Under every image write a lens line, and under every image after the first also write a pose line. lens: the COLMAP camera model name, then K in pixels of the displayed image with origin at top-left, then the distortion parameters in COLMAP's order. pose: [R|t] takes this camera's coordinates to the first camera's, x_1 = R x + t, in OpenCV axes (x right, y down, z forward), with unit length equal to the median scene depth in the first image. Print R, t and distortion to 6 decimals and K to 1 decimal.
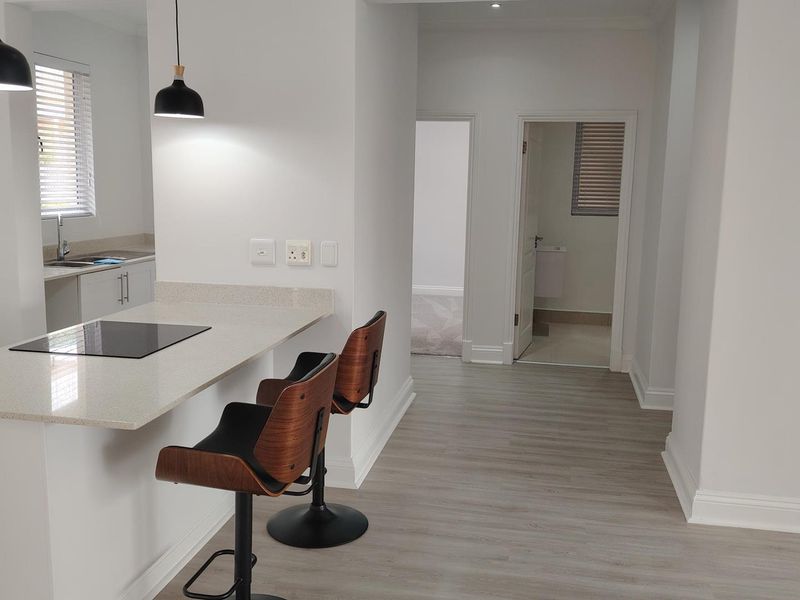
lens RADIAL K [[792.0, 0, 400.0], [0, 792.0, 300.0], [0, 0, 1]] dist [0.134009, -0.285212]
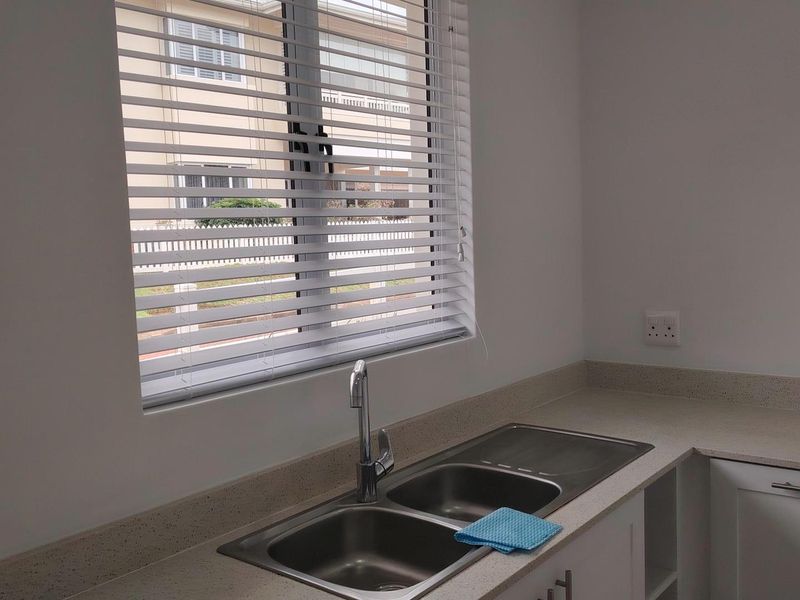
lens RADIAL K [[802.8, 0, 400.2], [0, 802.8, 286.5], [0, 0, 1]] dist [0.048704, 0.001795]
pose [[0.885346, -0.015675, -0.464668, -0.255507], [-0.019966, 0.997228, -0.071682, -0.110206], [0.464504, 0.072741, 0.882579, 0.707412]]
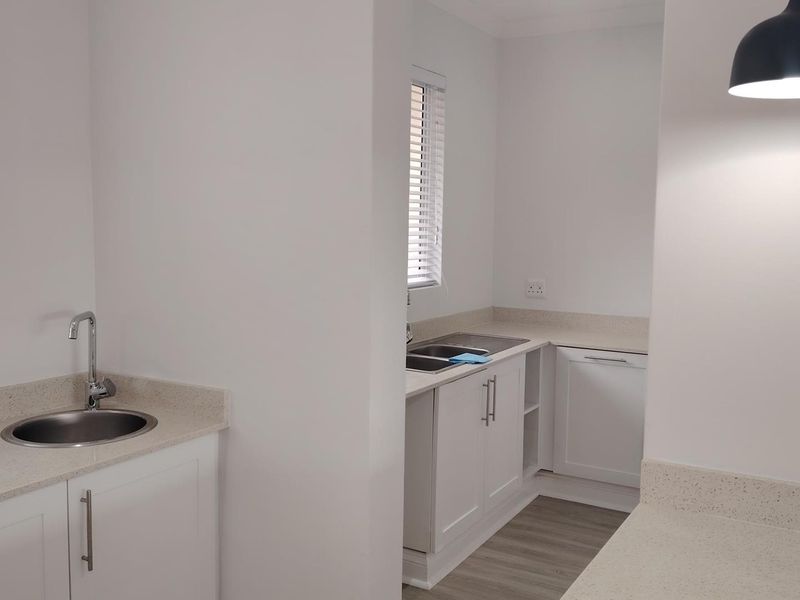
lens RADIAL K [[792.0, 0, 400.0], [0, 792.0, 300.0], [0, 0, 1]] dist [0.134009, -0.285212]
pose [[0.944558, 0.025131, -0.327381, -0.198667], [-0.044109, 0.997741, -0.050672, -0.059144], [0.325368, 0.062303, 0.943533, 0.349393]]
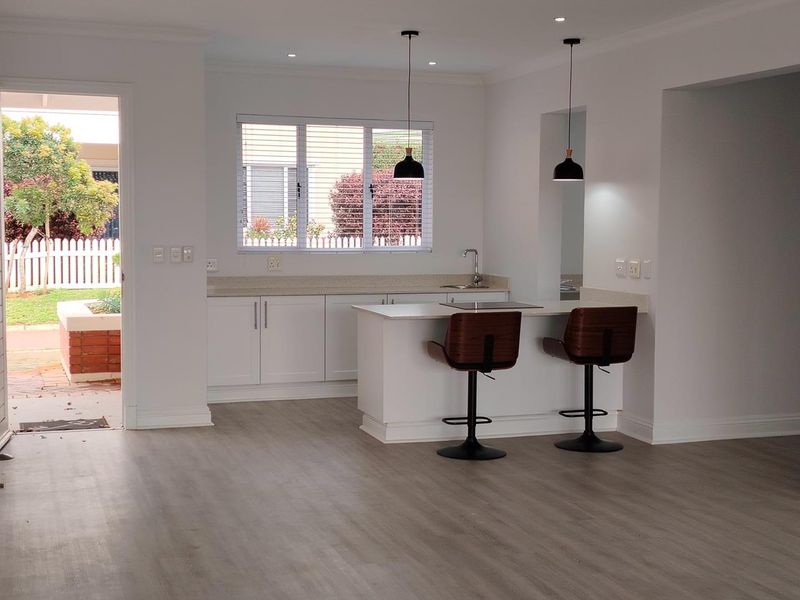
lens RADIAL K [[1117.3, 0, 401.7], [0, 1117.3, 273.3], [0, 0, 1]] dist [0.257561, -0.003765]
pose [[0.511341, 0.027624, -0.858934, 0.920094], [-0.125877, 0.991111, -0.043062, 0.058453], [0.850109, 0.130140, 0.510272, -0.252880]]
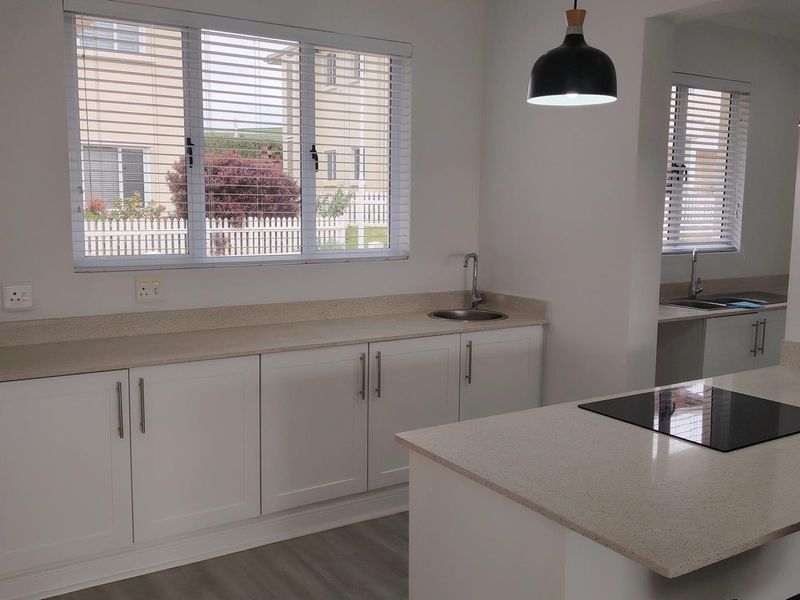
lens RADIAL K [[792.0, 0, 400.0], [0, 792.0, 300.0], [0, 0, 1]] dist [0.134009, -0.285212]
pose [[0.701536, 0.078296, -0.708320, -0.010257], [-0.105402, 0.994414, 0.005529, -0.018350], [0.704796, 0.070780, 0.705870, 0.124568]]
